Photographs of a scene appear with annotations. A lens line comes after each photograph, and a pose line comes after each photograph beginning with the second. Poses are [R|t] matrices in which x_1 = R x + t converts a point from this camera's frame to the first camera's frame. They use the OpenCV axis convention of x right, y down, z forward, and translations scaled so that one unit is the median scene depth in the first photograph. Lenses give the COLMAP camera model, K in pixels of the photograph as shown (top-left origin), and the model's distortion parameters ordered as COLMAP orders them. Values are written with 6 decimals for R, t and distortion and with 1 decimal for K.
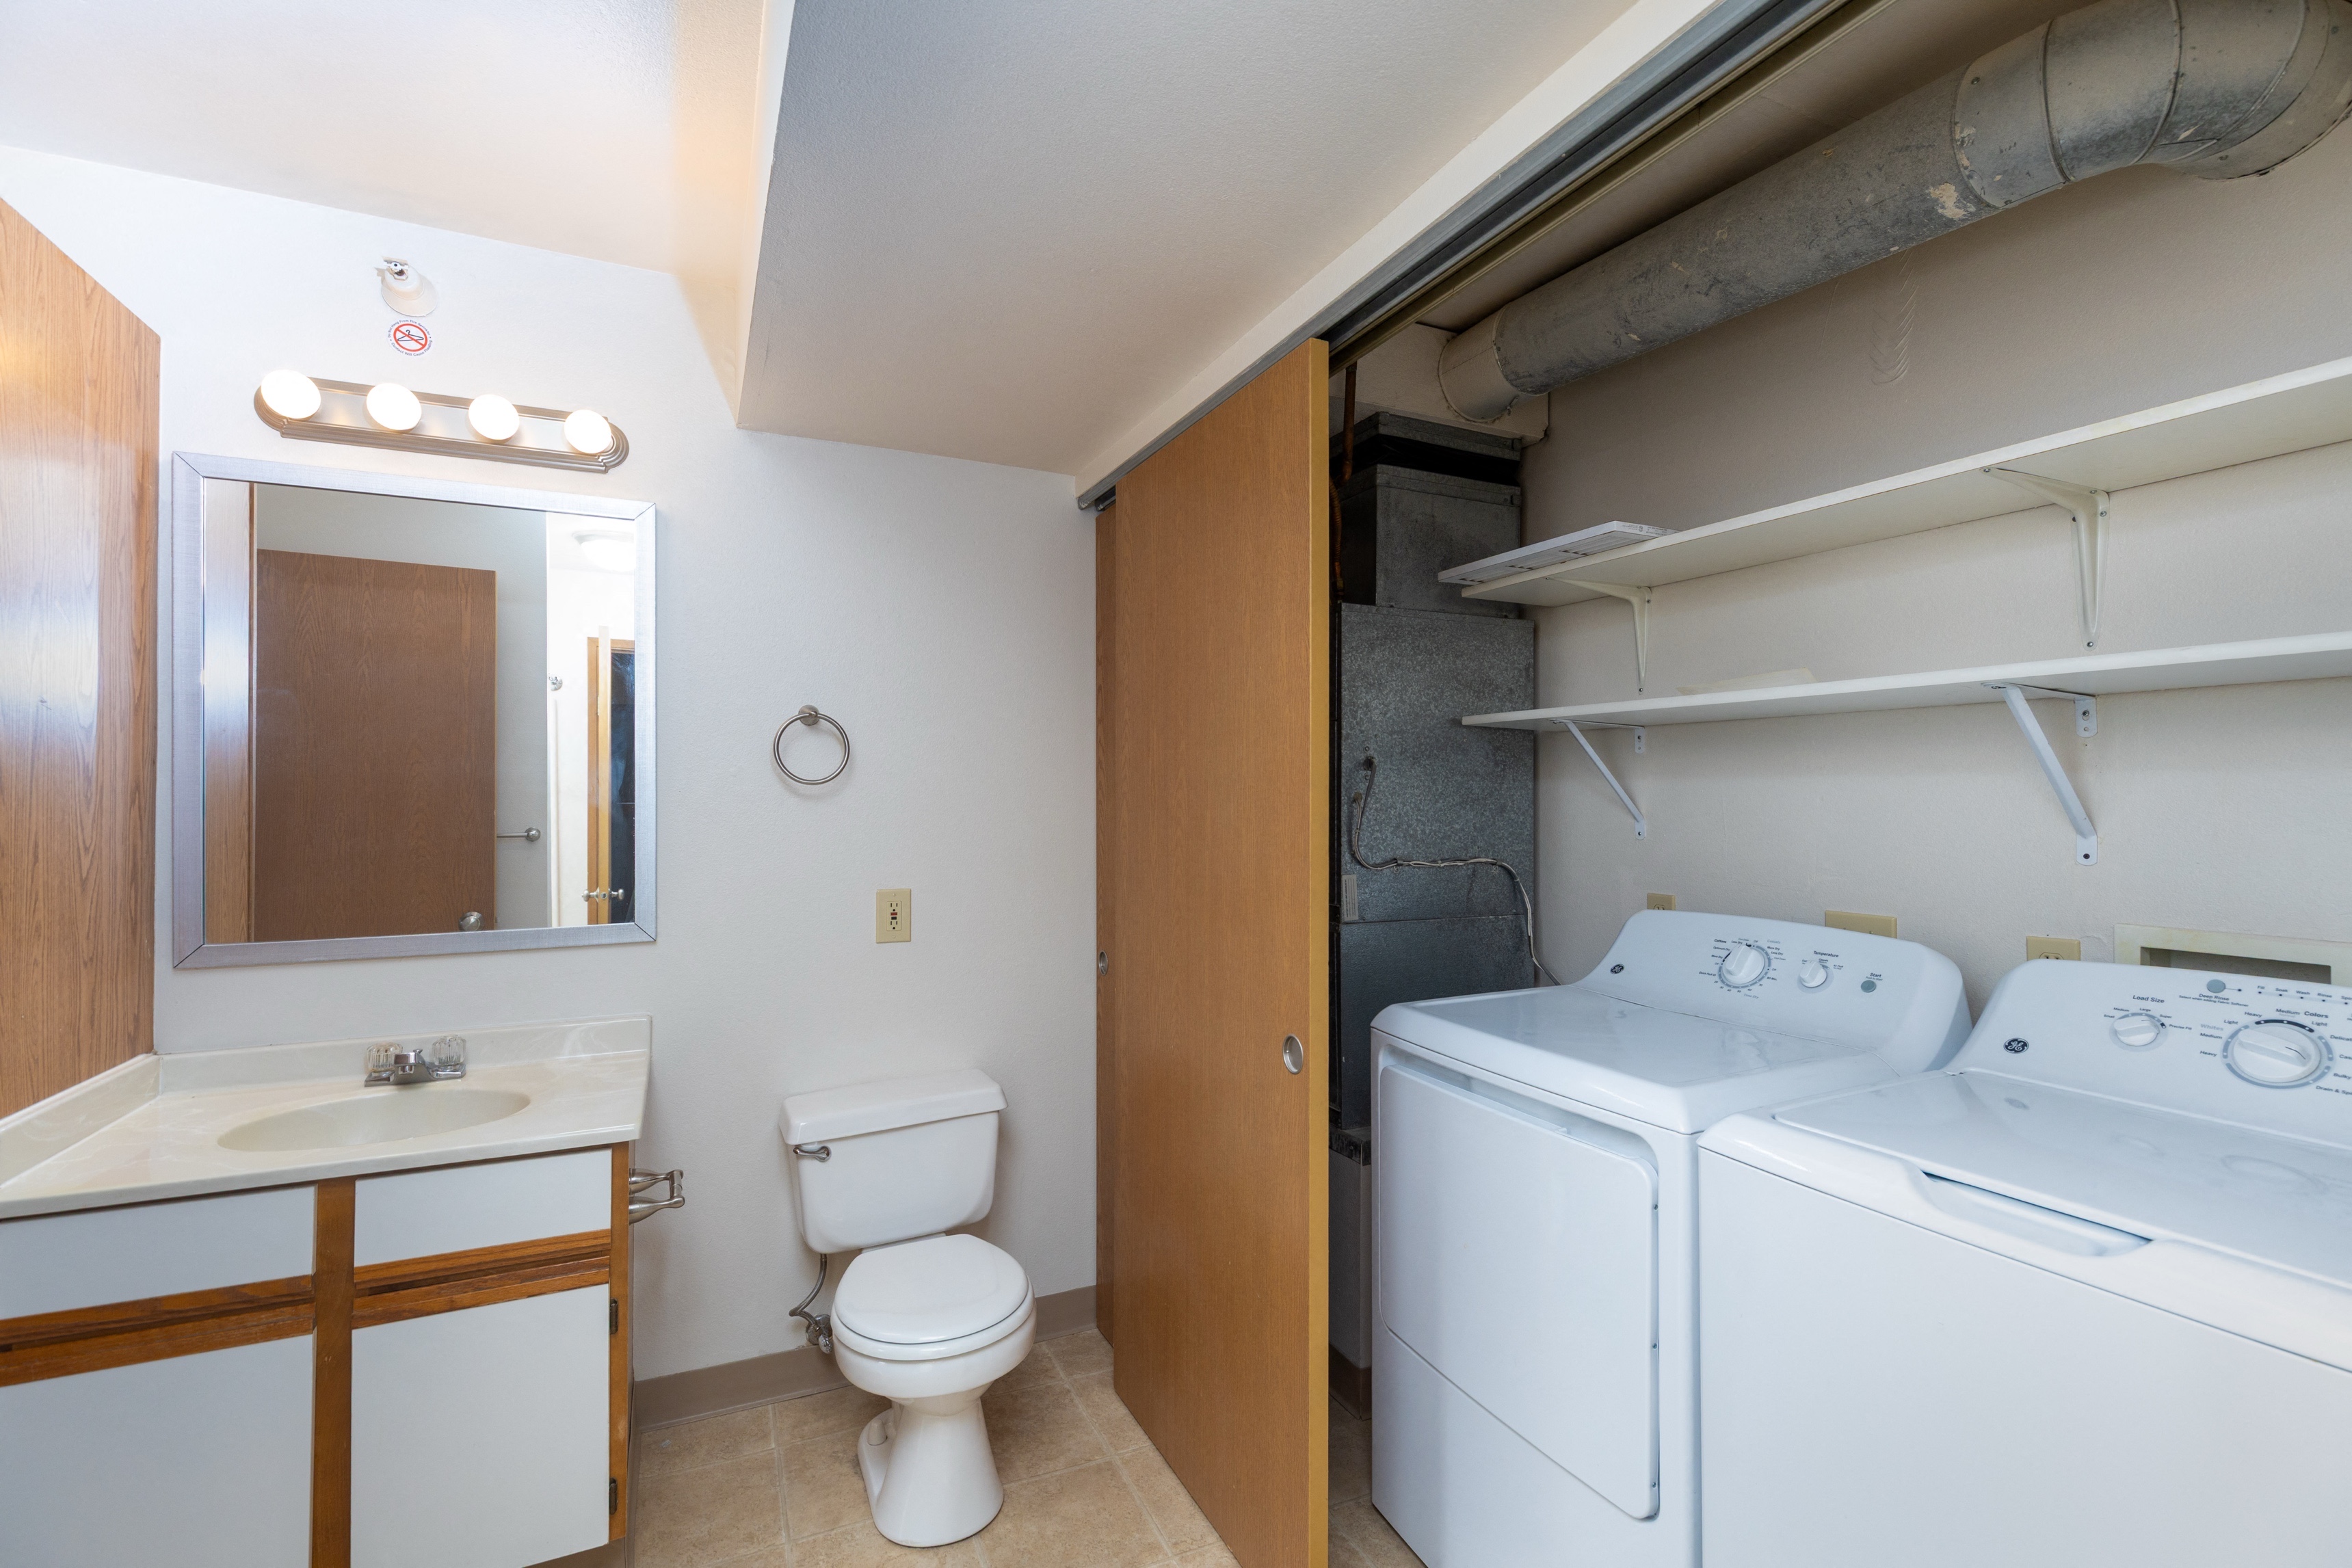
lens RADIAL K [[1067.6, 0, 1187.2], [0, 1067.6, 786.4], [0, 0, 1]] dist [0.004290, 0.000102]
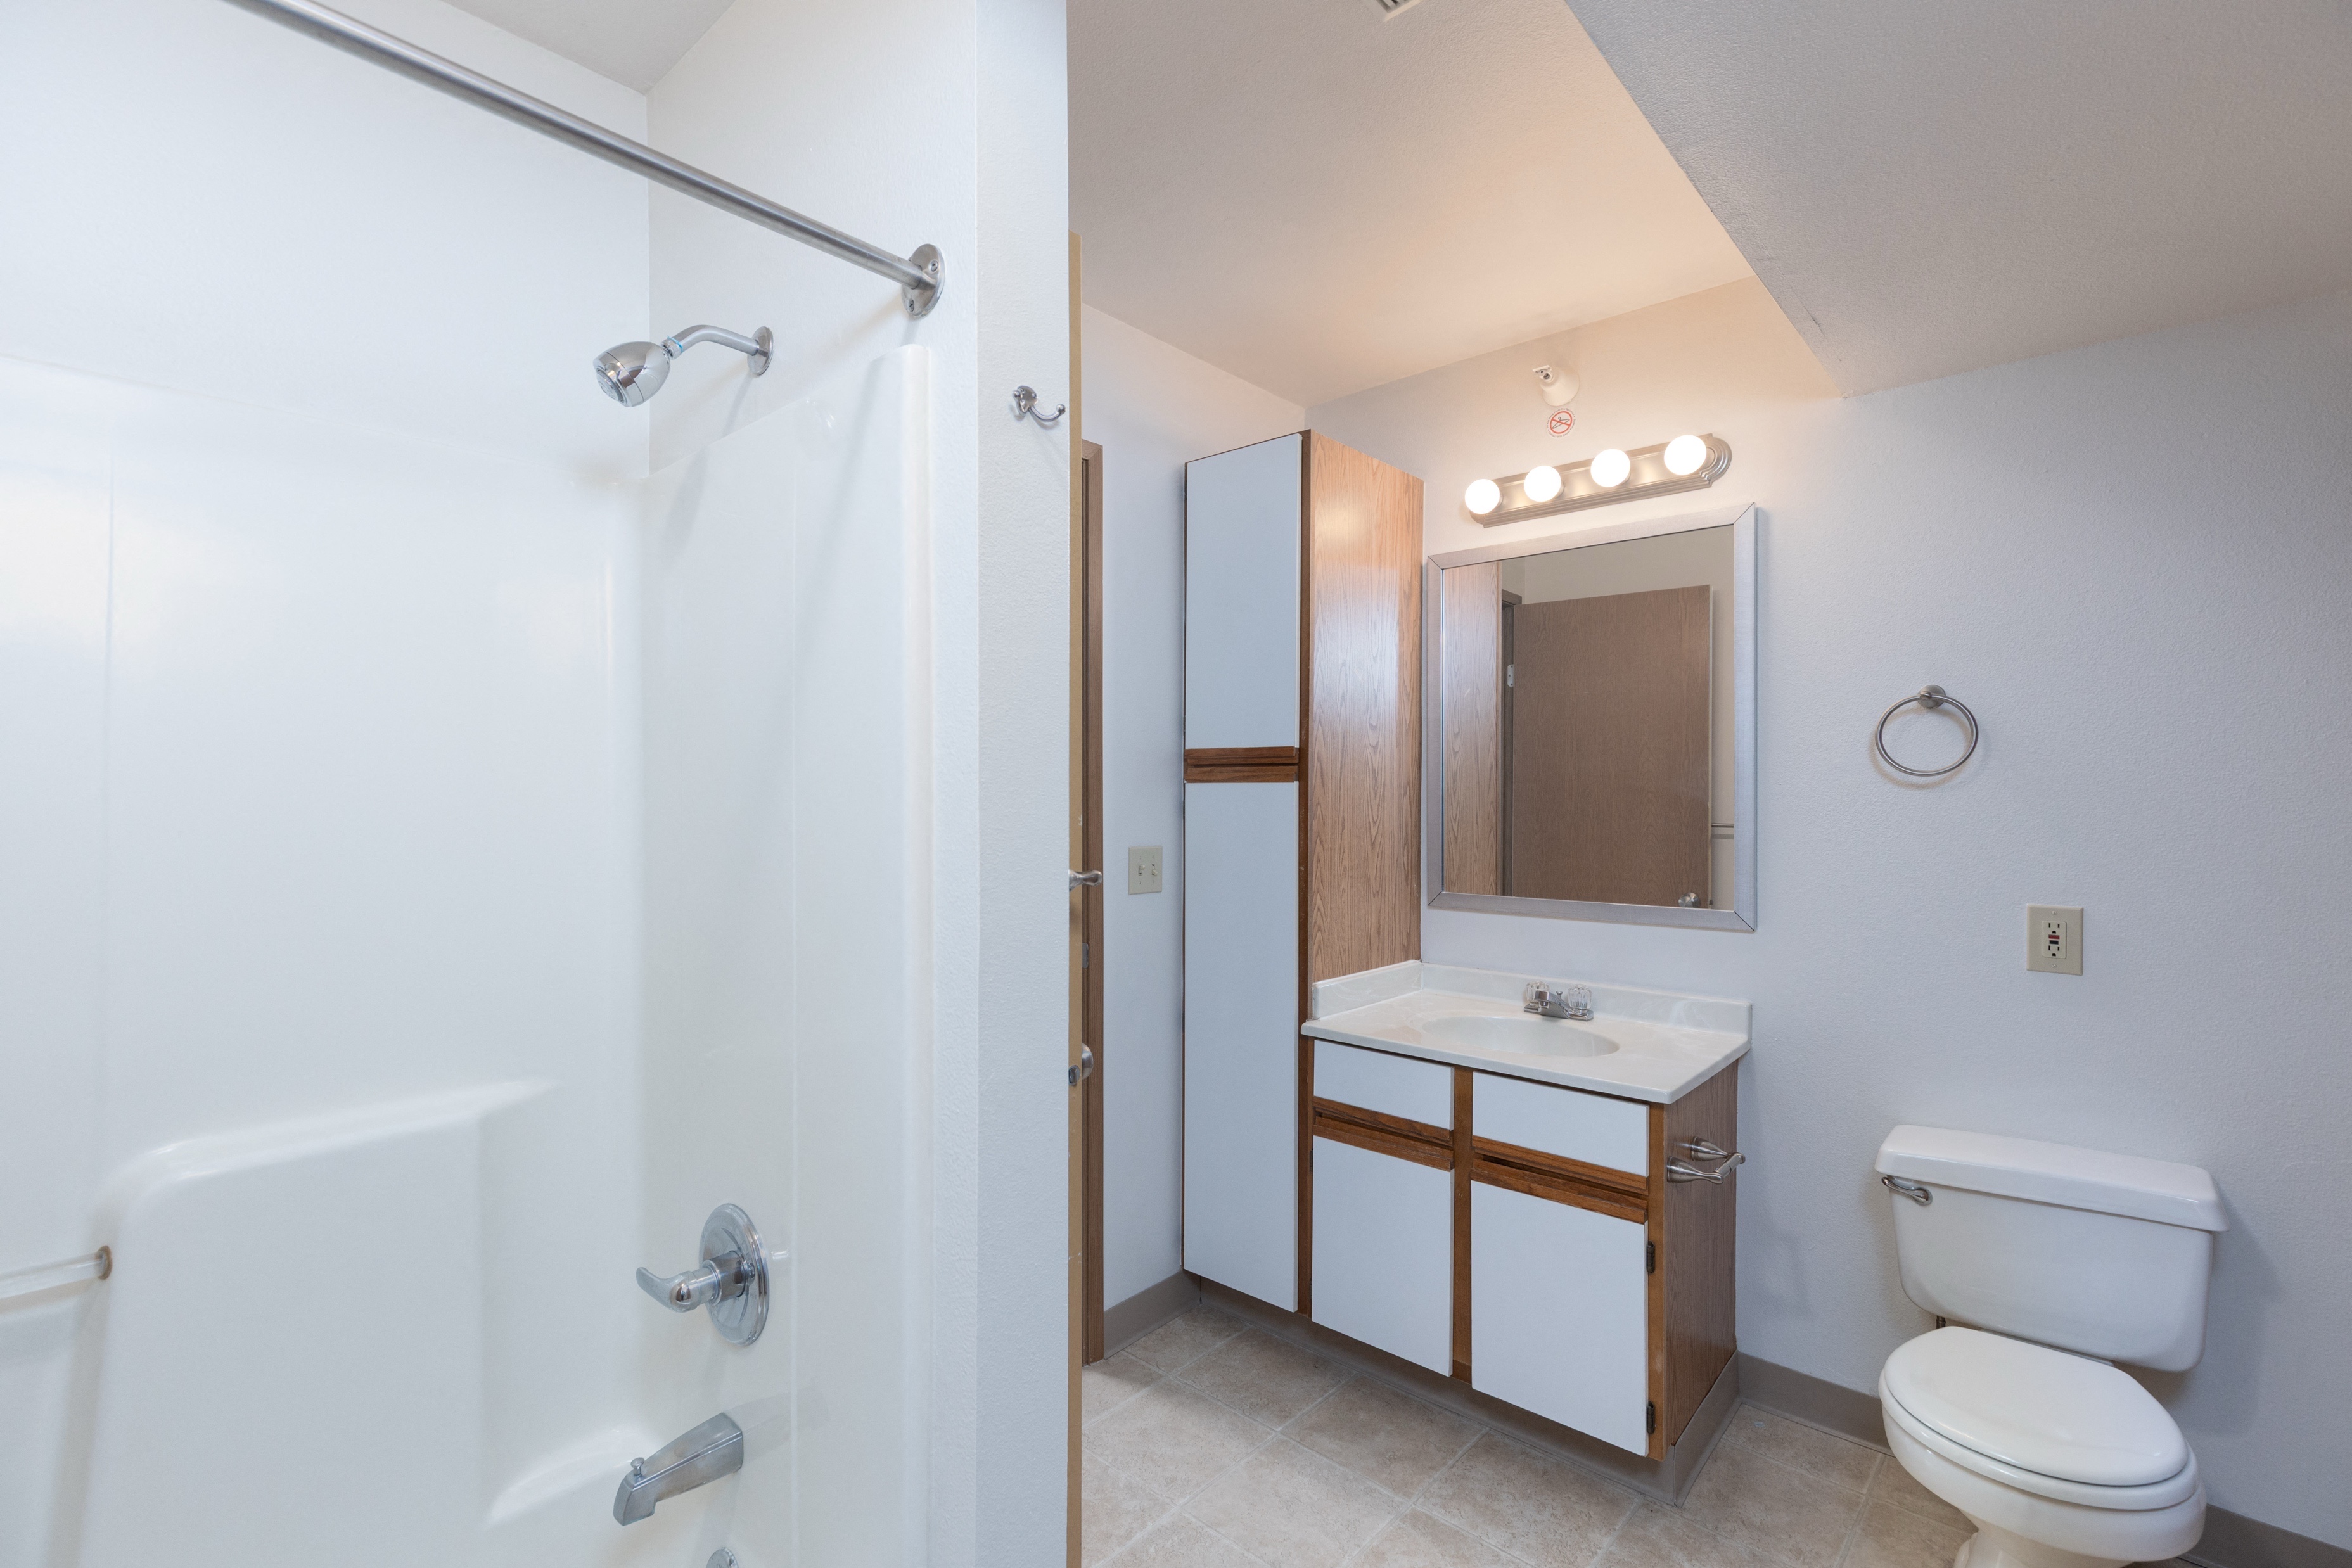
lens RADIAL K [[1067.6, 0, 1177.6], [0, 1067.6, 792.4], [0, 0, 1]] dist [0.004290, 0.000102]
pose [[0.375889, 0.002305, -0.926662, 0.287448], [0.007152, 0.999960, 0.005388, 0.002795], [0.926637, -0.008653, 0.375858, 0.123312]]
